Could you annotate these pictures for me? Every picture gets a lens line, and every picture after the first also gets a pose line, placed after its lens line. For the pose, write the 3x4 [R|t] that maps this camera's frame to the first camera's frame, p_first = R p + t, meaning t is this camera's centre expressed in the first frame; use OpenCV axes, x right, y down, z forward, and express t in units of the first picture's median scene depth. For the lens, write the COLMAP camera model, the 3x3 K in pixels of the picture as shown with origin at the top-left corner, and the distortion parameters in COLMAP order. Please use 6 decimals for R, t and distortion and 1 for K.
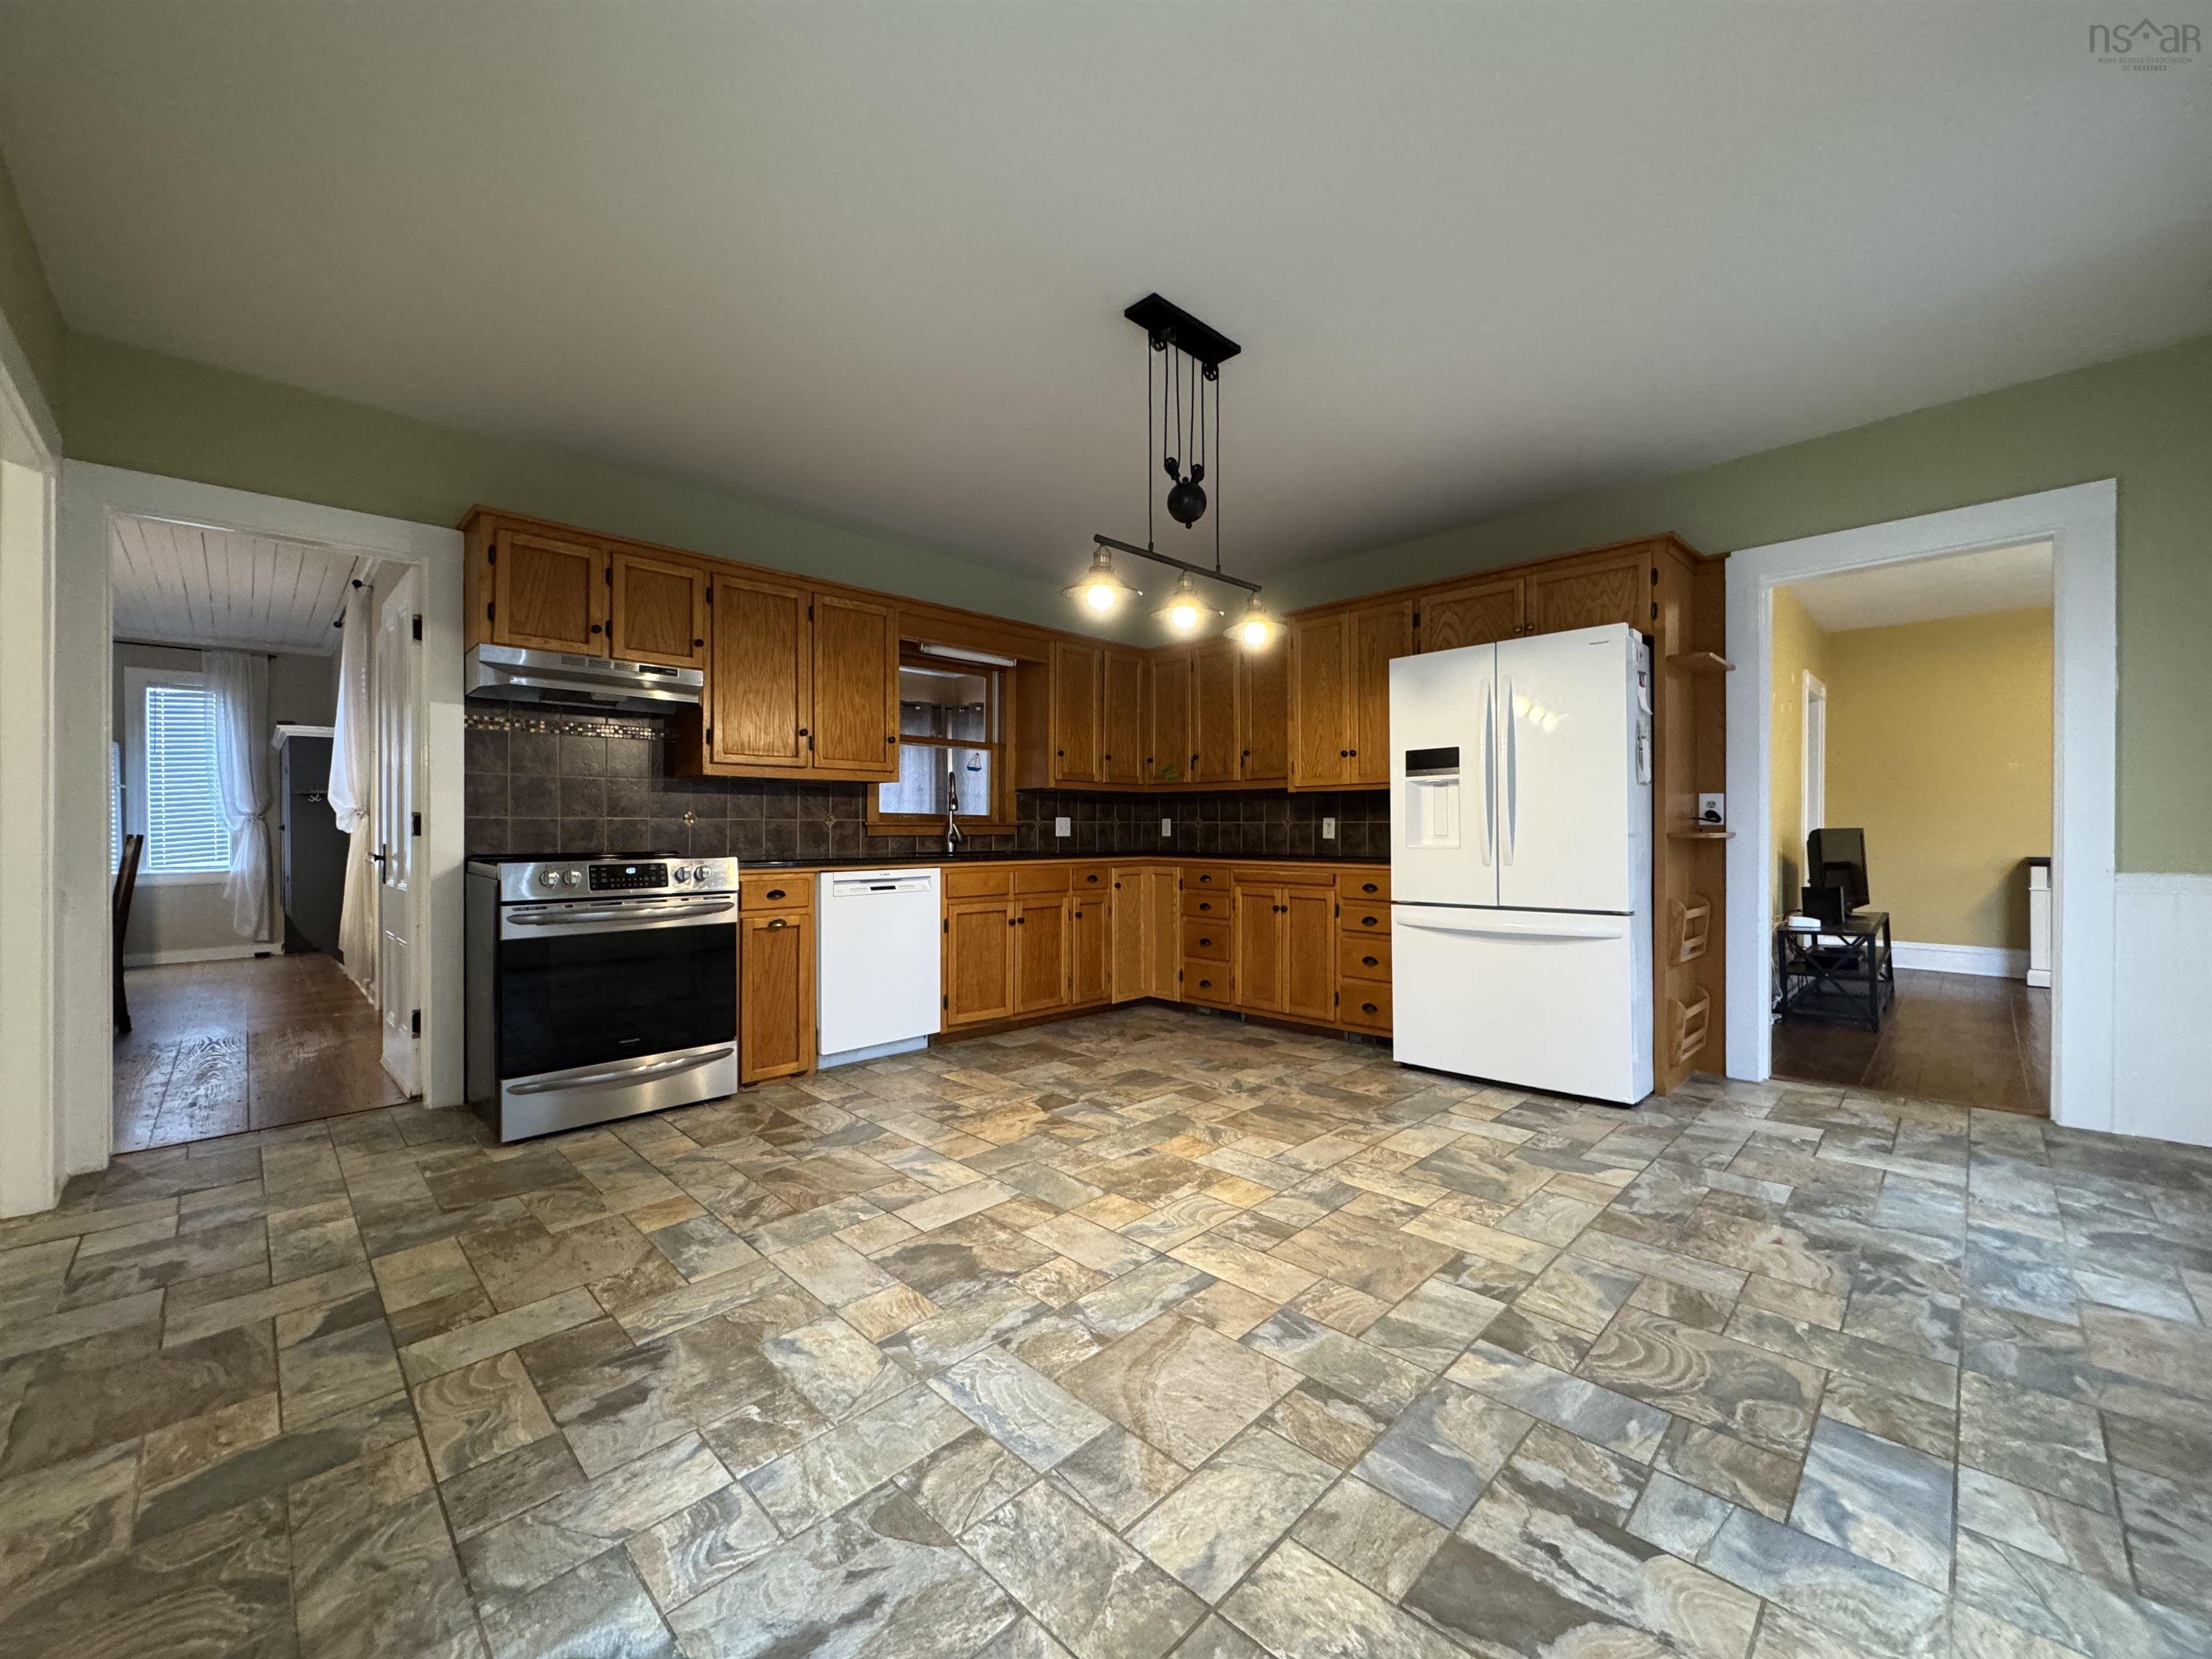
lens RADIAL K [[880.6, 0, 1100.8], [0, 880.6, 827.5], [0, 0, 1]] dist [-0.002075, -0.000443]
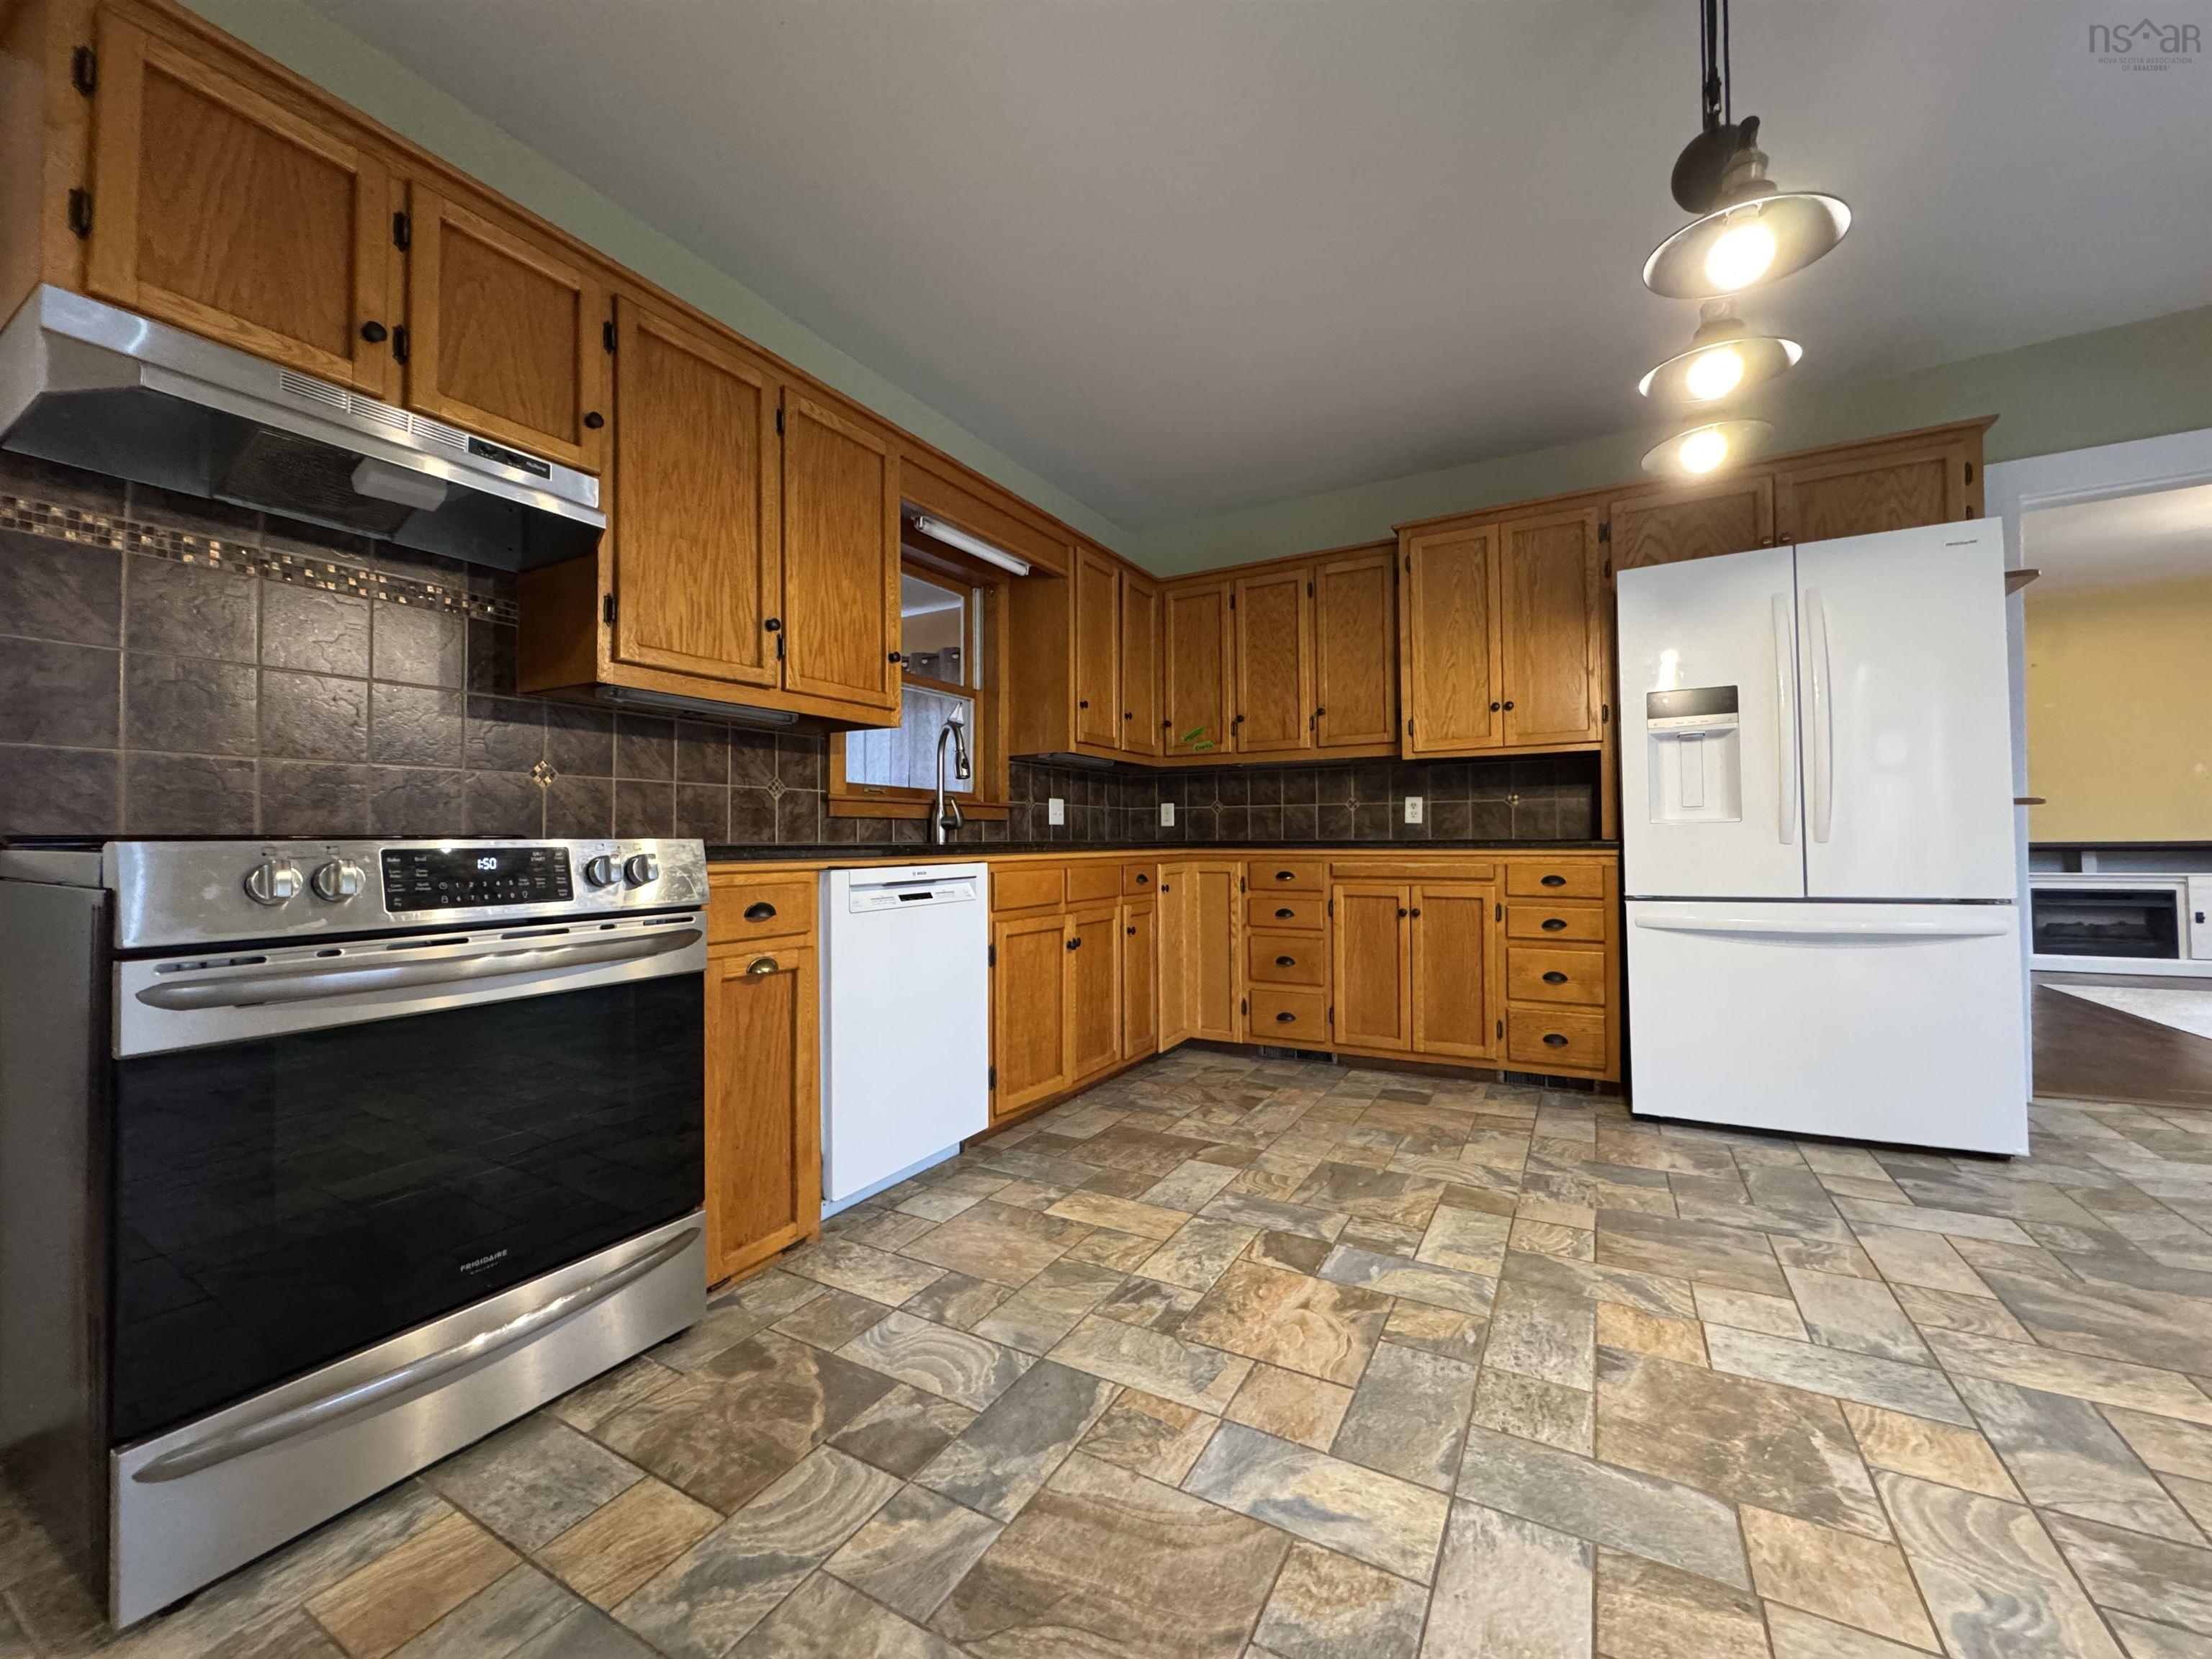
lens RADIAL K [[880.6, 0, 1107.4], [0, 880.6, 826.7], [0, 0, 1]] dist [-0.002075, -0.000443]
pose [[0.961272, -0.003053, 0.275585, -0.313889], [0.006888, 0.999892, -0.012947, 0.033479], [-0.275516, 0.014344, 0.961190, 0.436002]]
